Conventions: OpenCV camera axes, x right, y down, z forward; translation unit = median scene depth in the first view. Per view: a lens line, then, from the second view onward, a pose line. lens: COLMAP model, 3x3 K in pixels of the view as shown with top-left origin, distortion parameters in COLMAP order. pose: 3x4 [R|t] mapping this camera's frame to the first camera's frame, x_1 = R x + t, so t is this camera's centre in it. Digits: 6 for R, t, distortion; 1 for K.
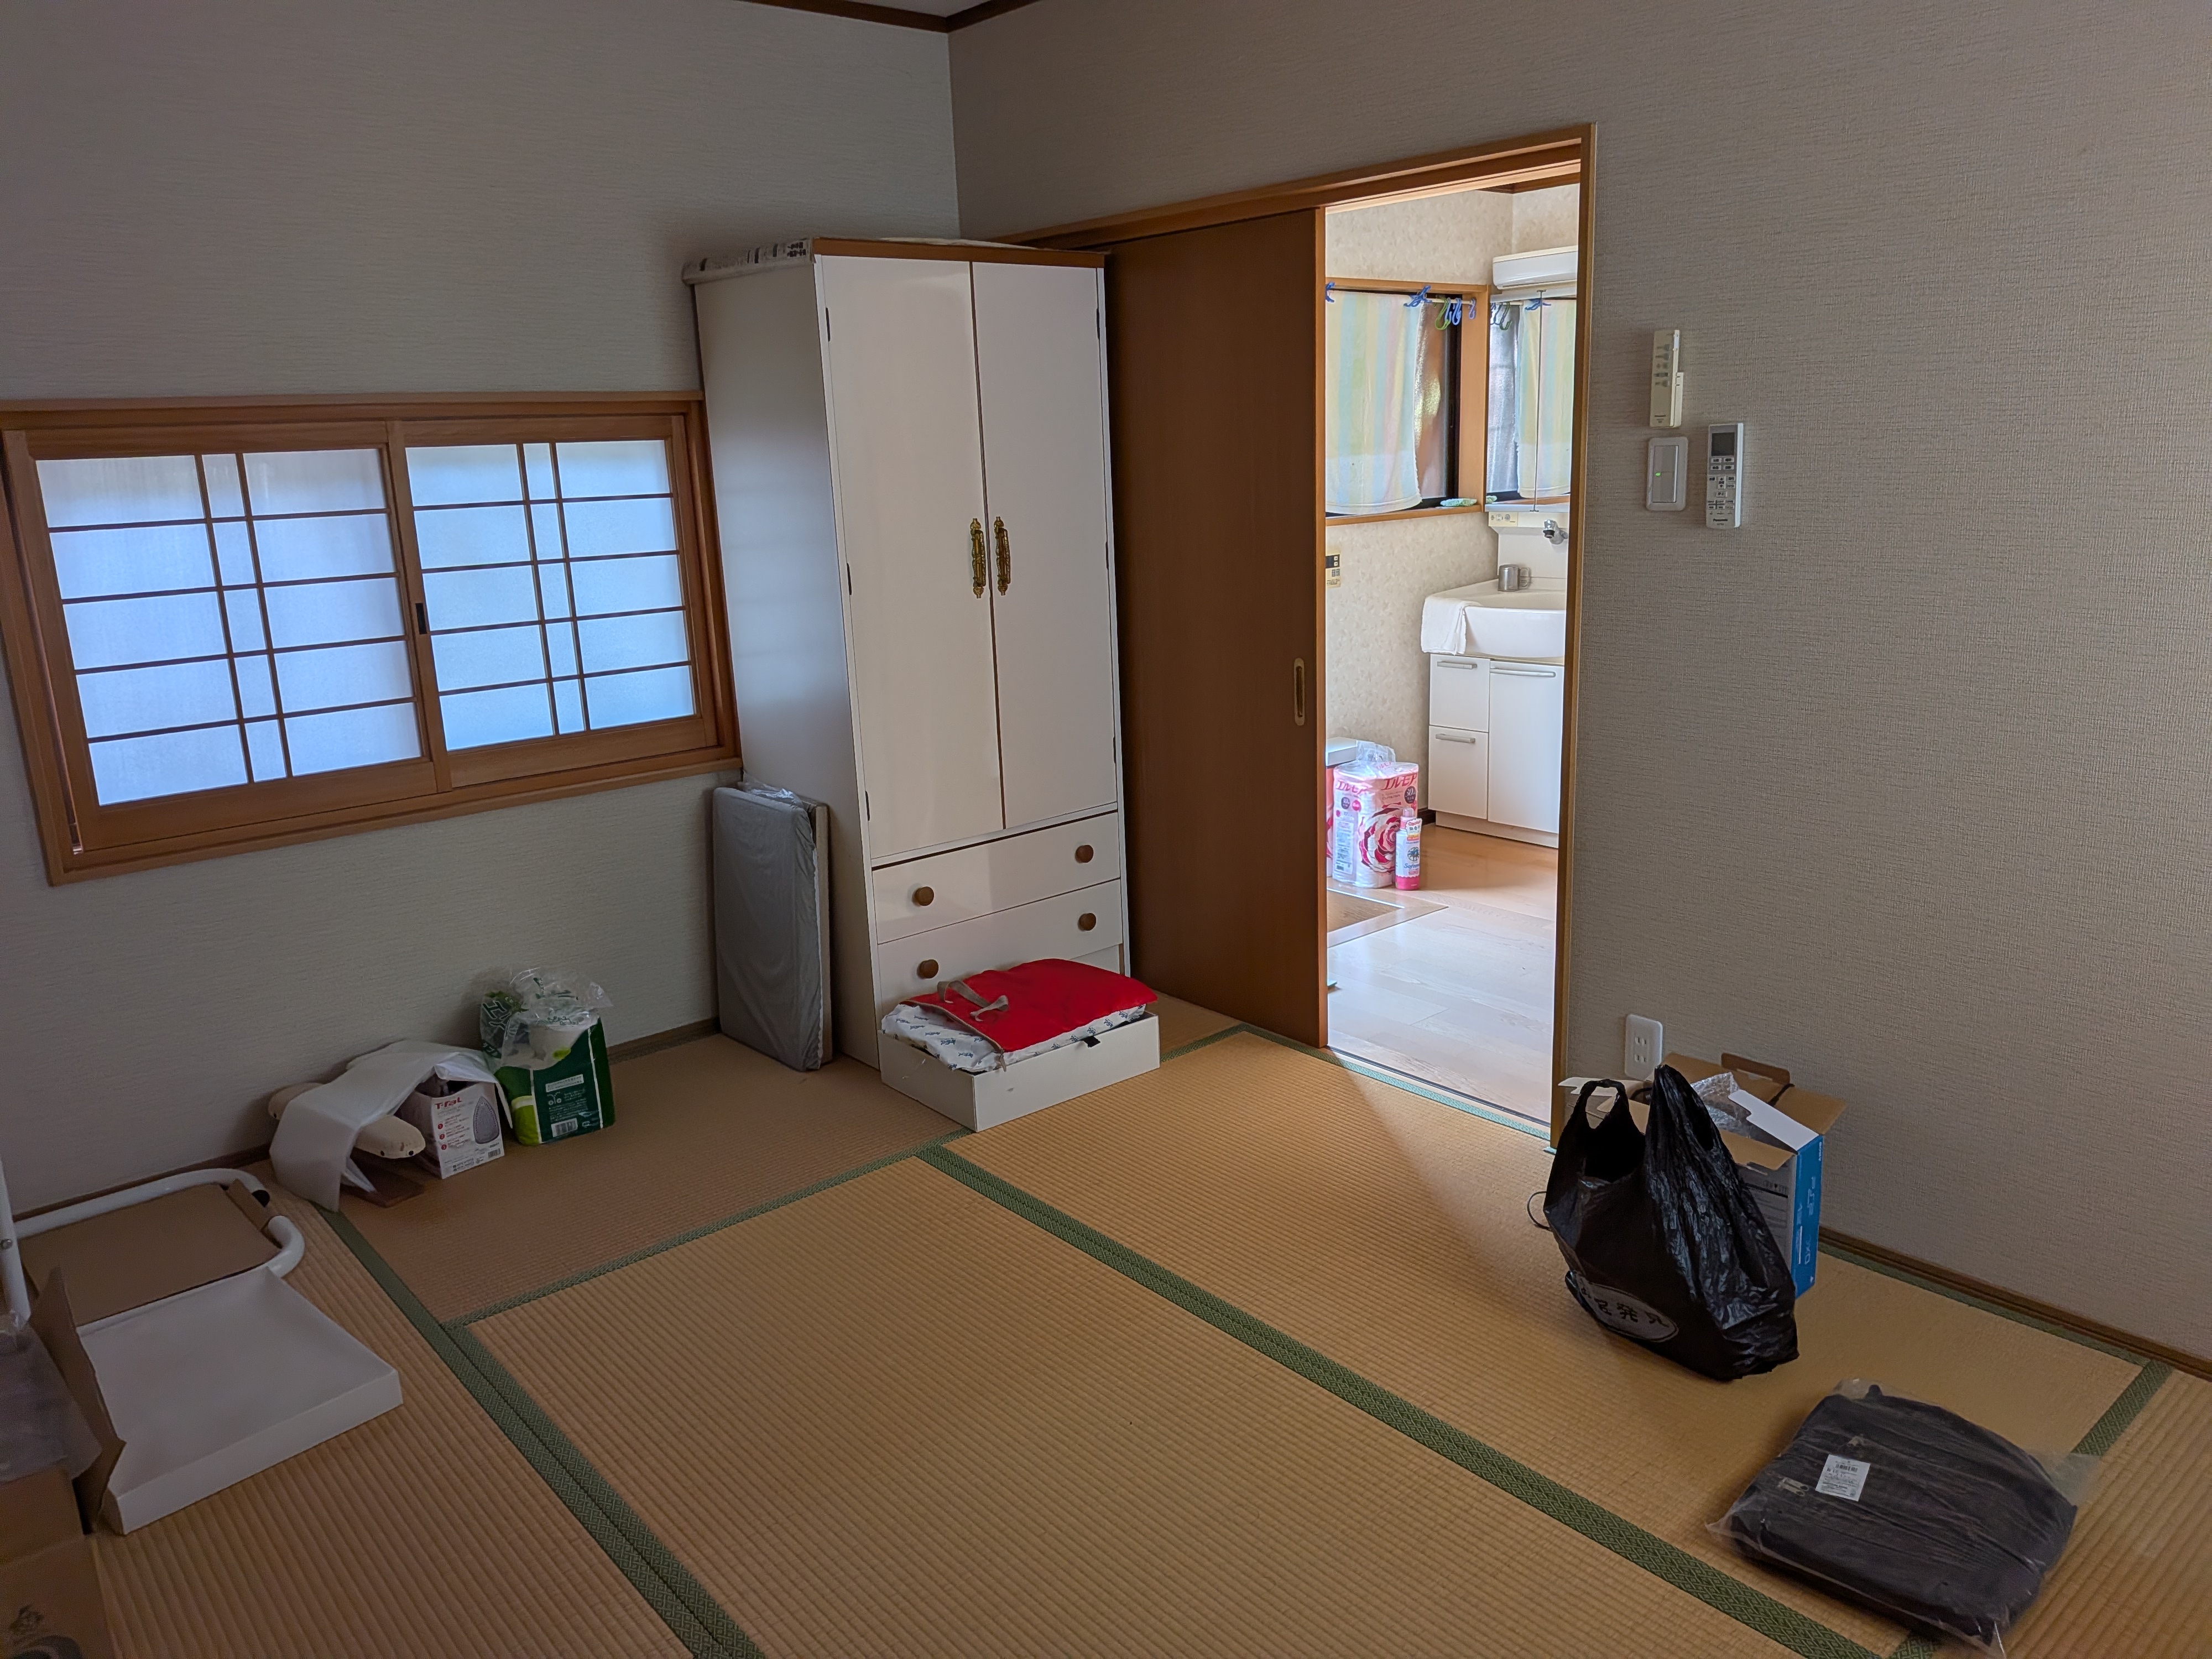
lens RADIAL K [[1600.6, 0, 1106.0], [0, 1600.6, 829.5], [0, 0, 1]] dist [-0.031494, -0.000953]
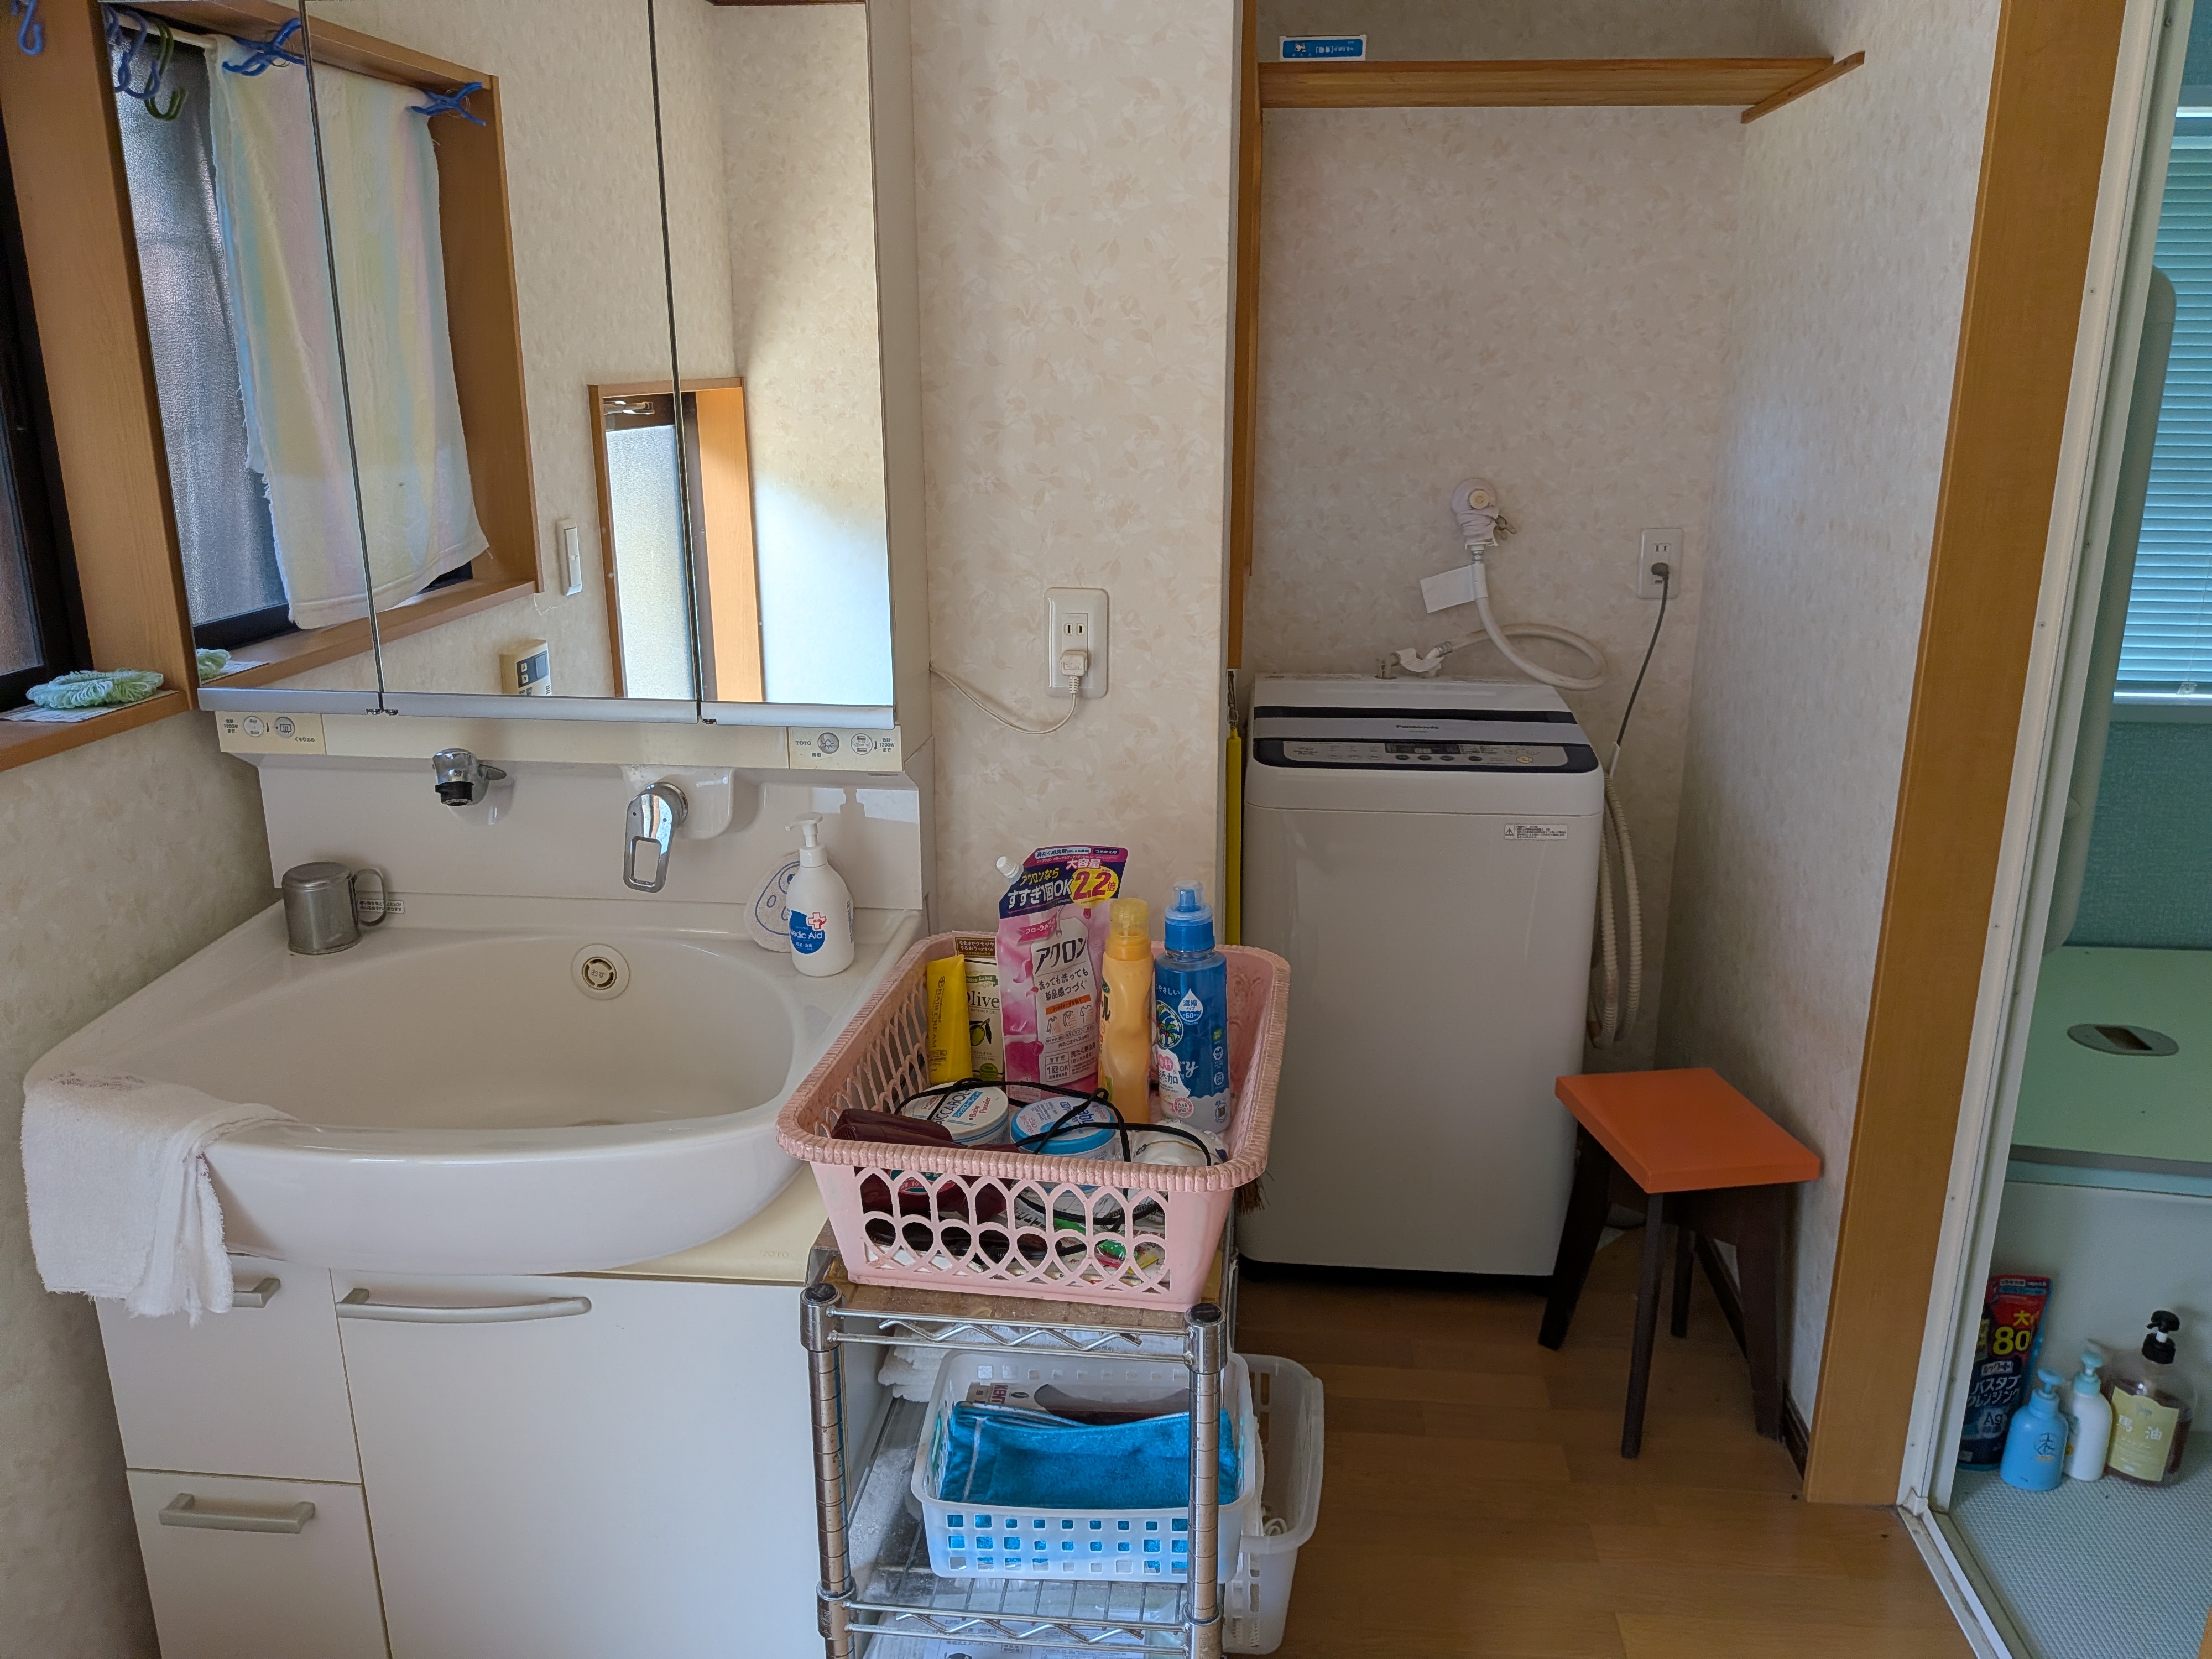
lens RADIAL K [[1600.6, 0, 1106.0], [0, 1600.6, 829.5], [0, 0, 1]] dist [-0.031494, -0.000953]
pose [[0.715475, -0.153050, 0.681668, 0.149878], [0.135006, 0.987607, 0.080039, -0.176345], [-0.685470, 0.034764, 0.727271, 0.655876]]
